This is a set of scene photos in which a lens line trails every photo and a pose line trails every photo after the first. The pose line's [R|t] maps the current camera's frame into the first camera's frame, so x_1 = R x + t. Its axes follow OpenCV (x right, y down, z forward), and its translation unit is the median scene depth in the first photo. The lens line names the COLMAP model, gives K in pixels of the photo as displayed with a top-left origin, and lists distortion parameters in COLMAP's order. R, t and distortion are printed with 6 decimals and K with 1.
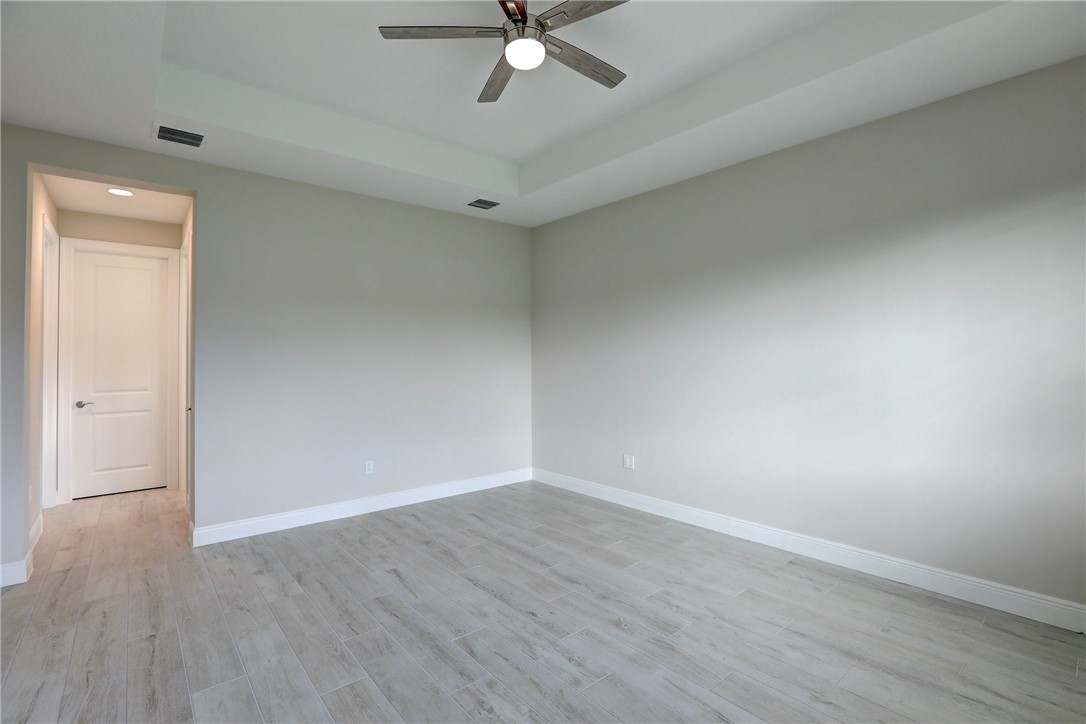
lens RADIAL K [[498.0, 0, 550.6], [0, 498.0, 353.6], [0, 0, 1]] dist [-0.041775, 0.008160]
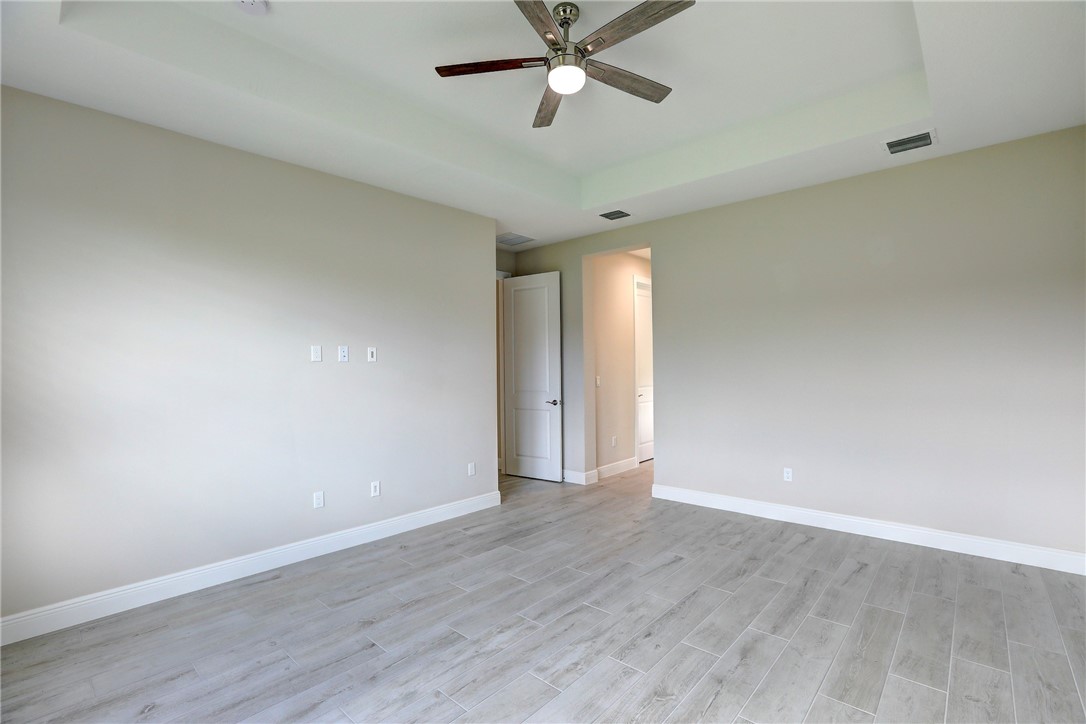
lens RADIAL K [[498.0, 0, 547.4], [0, 498.0, 363.8], [0, 0, 1]] dist [-0.041775, 0.008160]
pose [[0.123408, -0.001363, -0.992355, 0.722511], [0.019487, 0.999810, 0.001050, 0.006340], [0.992165, -0.019467, 0.123411, 0.584040]]
